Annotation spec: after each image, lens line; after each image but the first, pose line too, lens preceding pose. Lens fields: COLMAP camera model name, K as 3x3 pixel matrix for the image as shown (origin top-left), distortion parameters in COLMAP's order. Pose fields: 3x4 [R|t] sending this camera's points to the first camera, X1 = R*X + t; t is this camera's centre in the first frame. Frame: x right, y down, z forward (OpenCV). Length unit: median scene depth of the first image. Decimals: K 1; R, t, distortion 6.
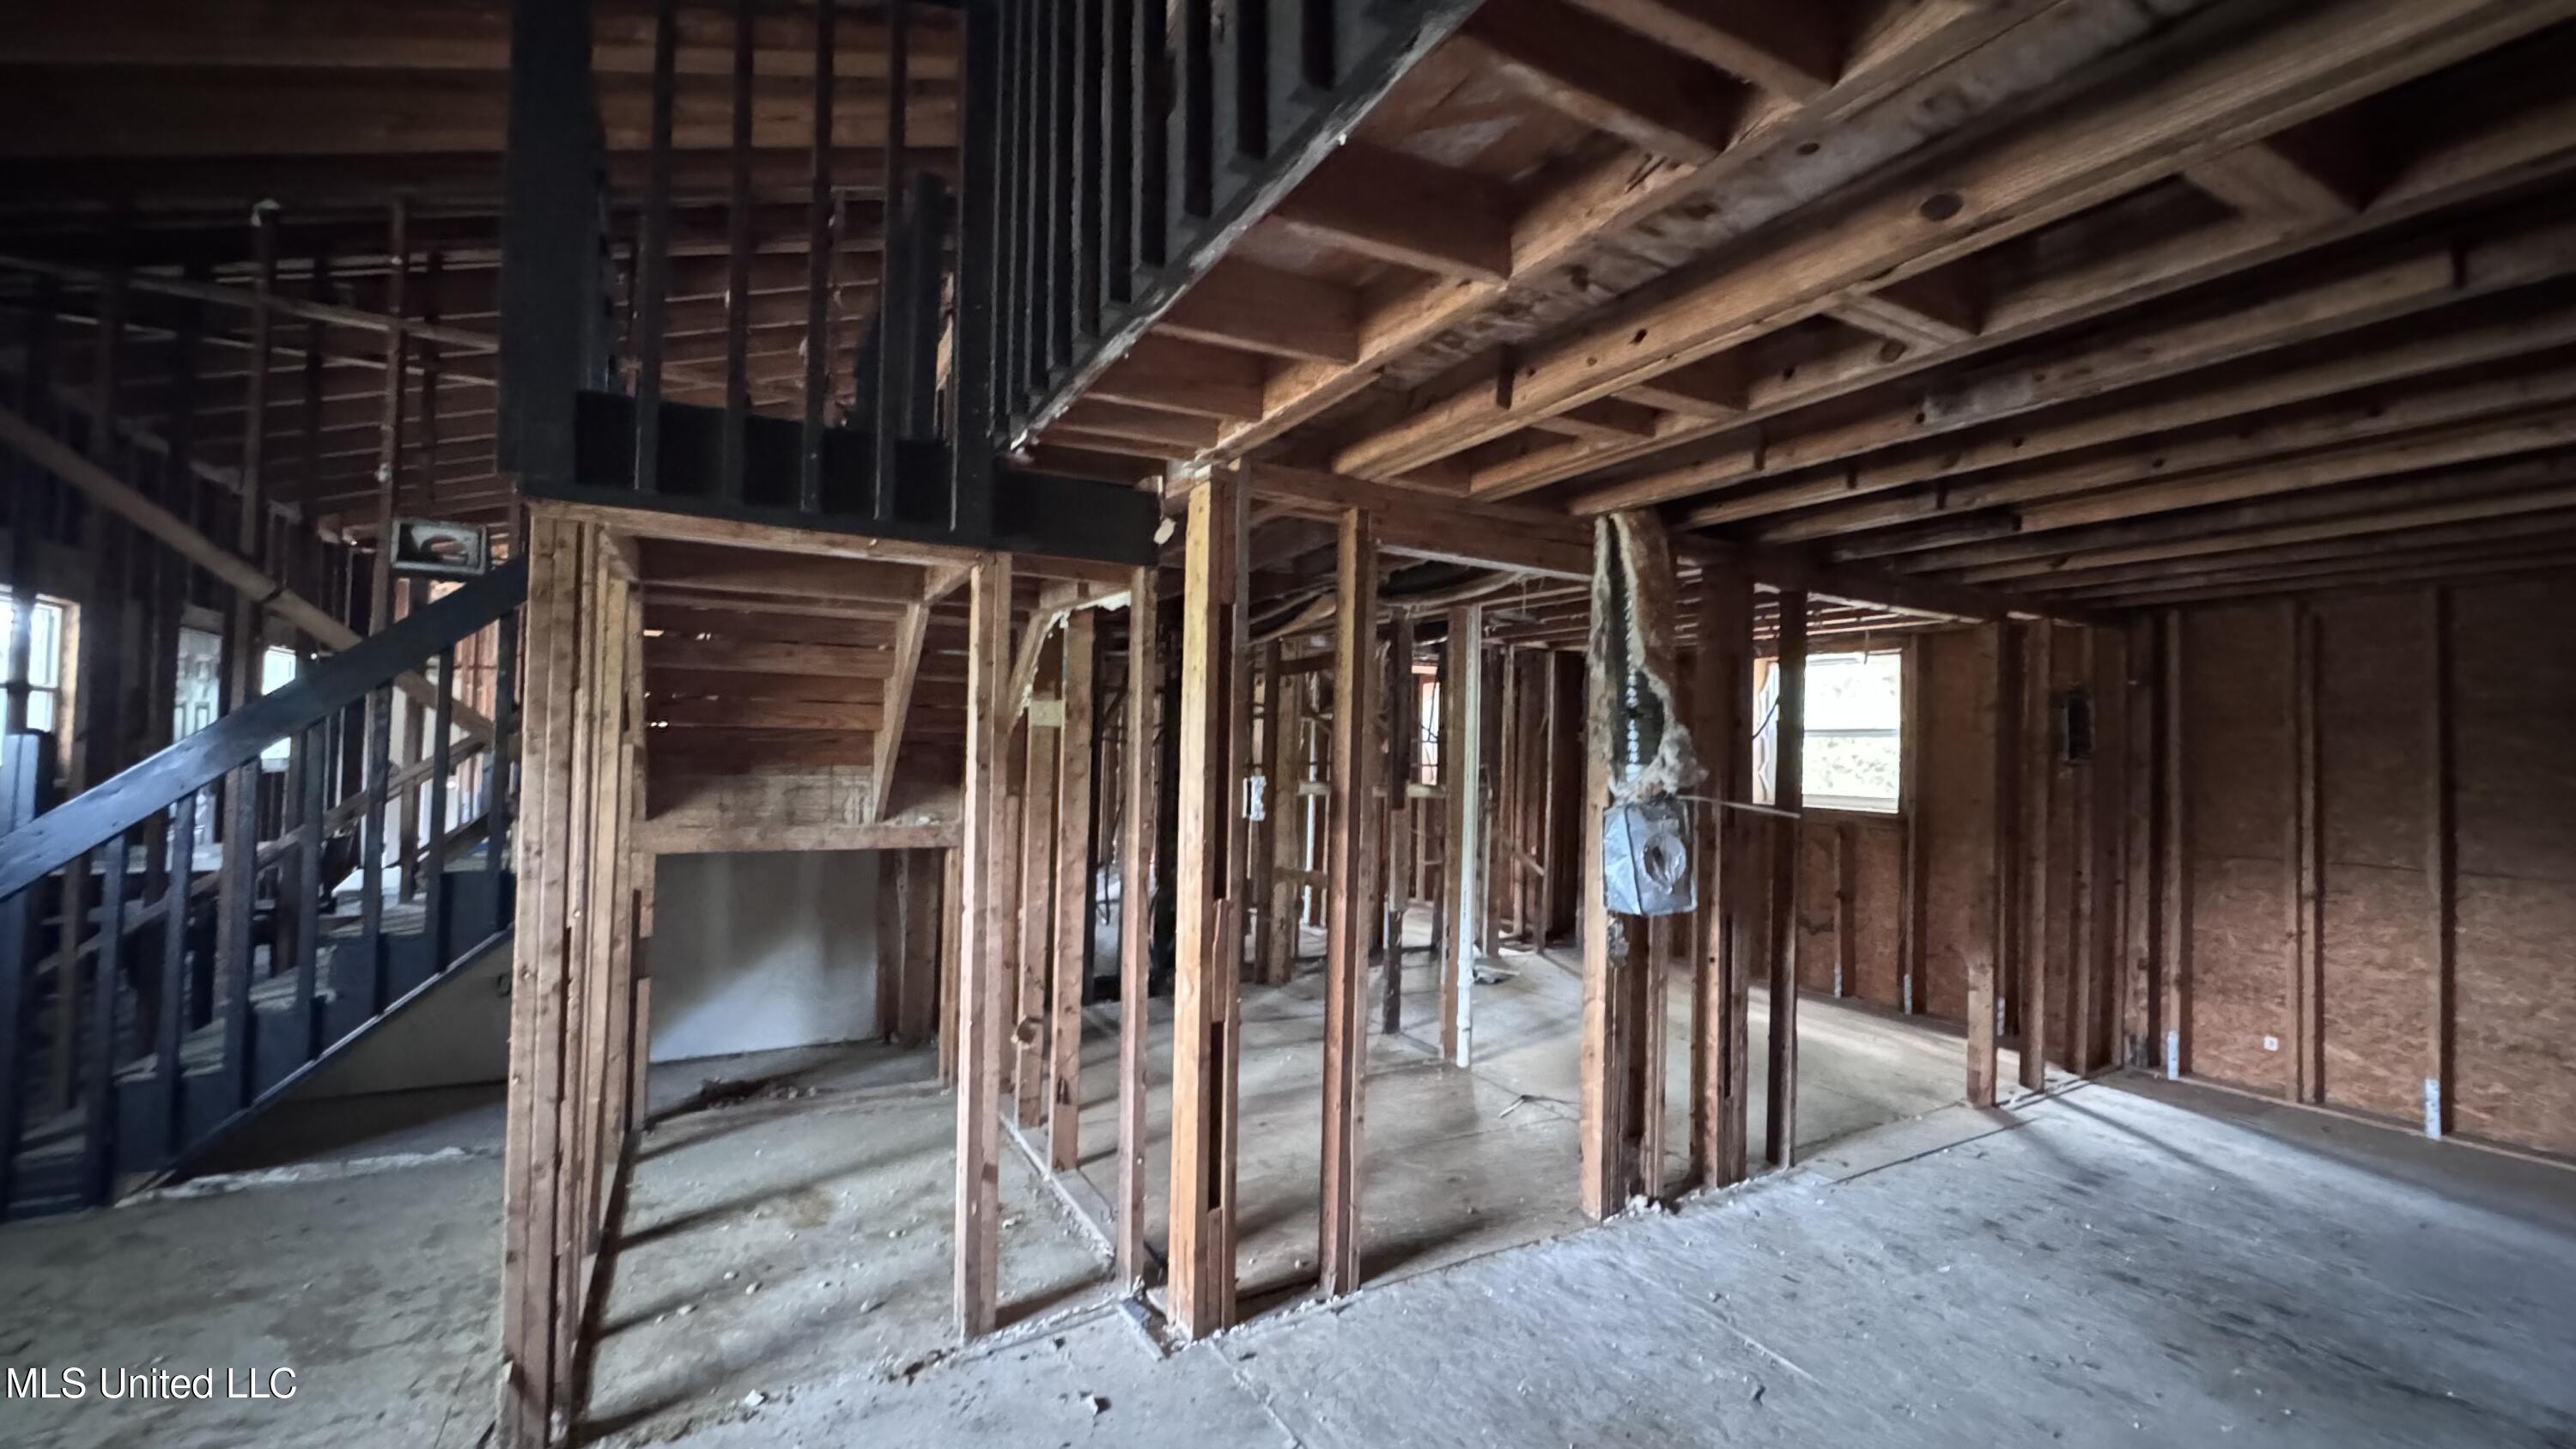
lens RADIAL K [[1042.6, 0, 1286.1], [0, 1042.6, 723.8], [0, 0, 1]] dist [-0.002975, -0.000059]
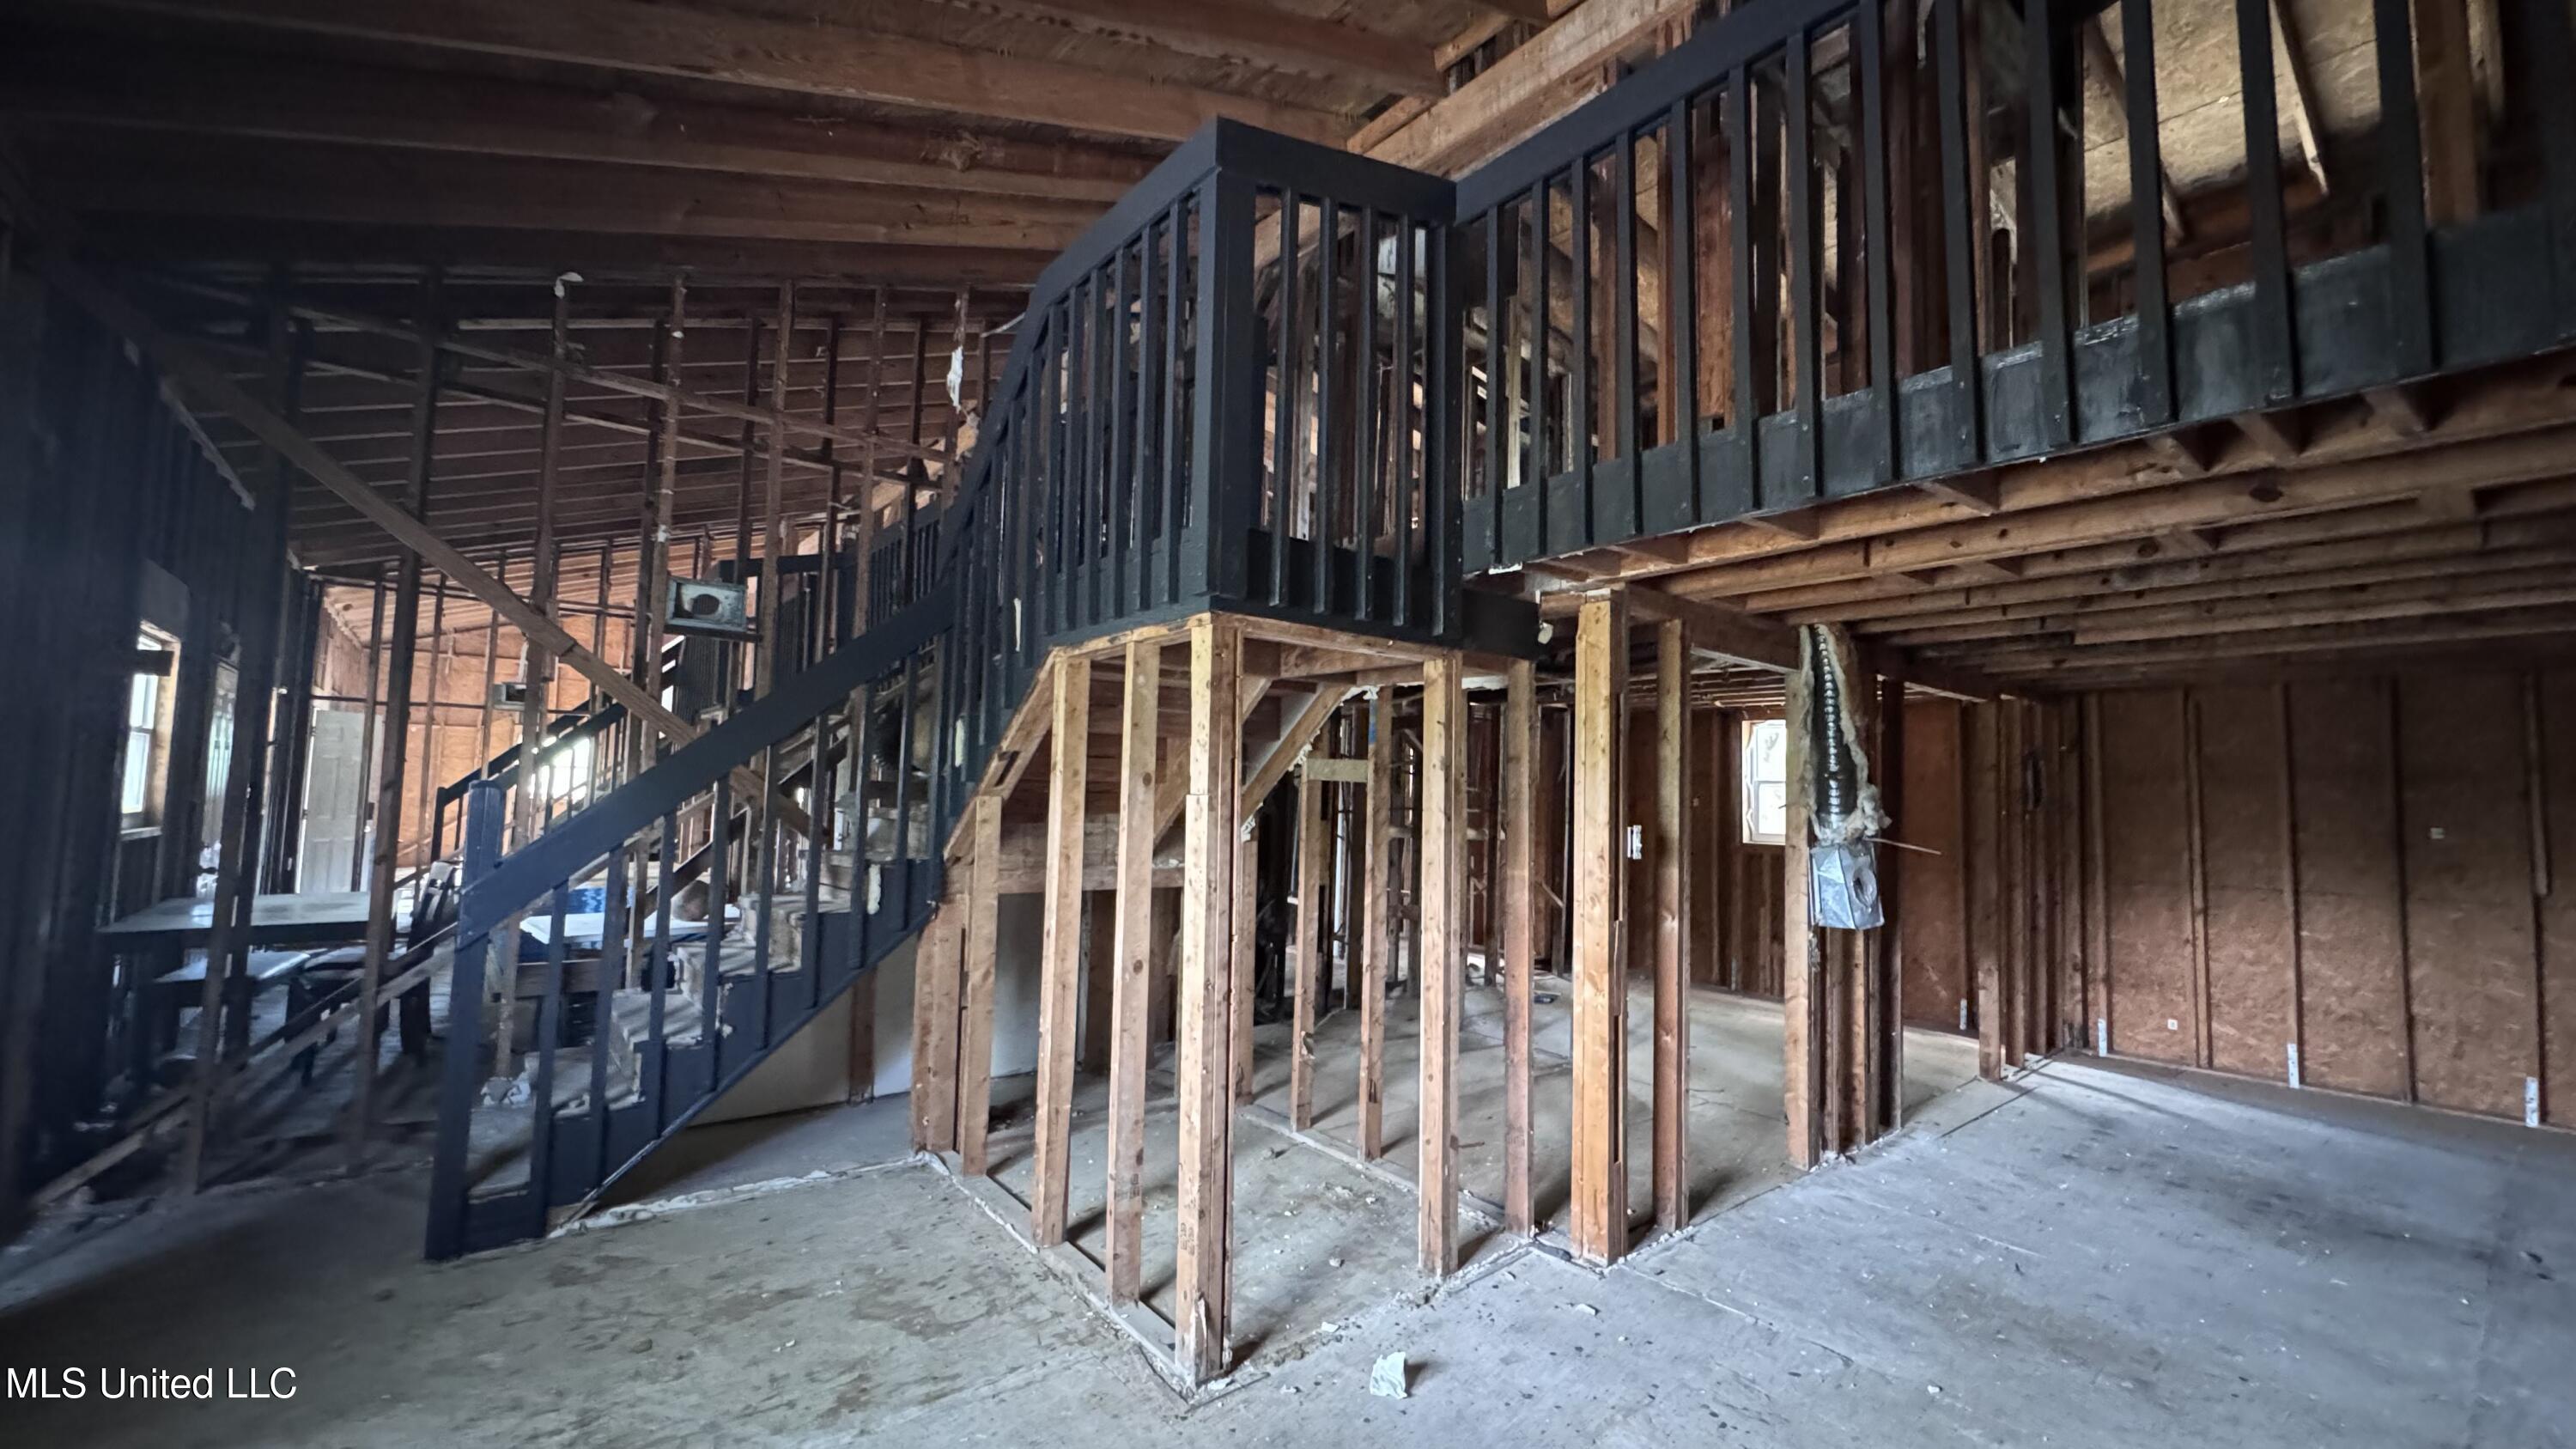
lens RADIAL K [[1042.6, 0, 1291.1], [0, 1042.6, 724.4], [0, 0, 1]] dist [-0.002975, -0.000059]
pose [[0.985465, 0.014246, 0.169277, -0.516071], [-0.007761, 0.999213, -0.038911, -0.016581], [-0.169699, 0.037031, 0.984800, -0.164983]]
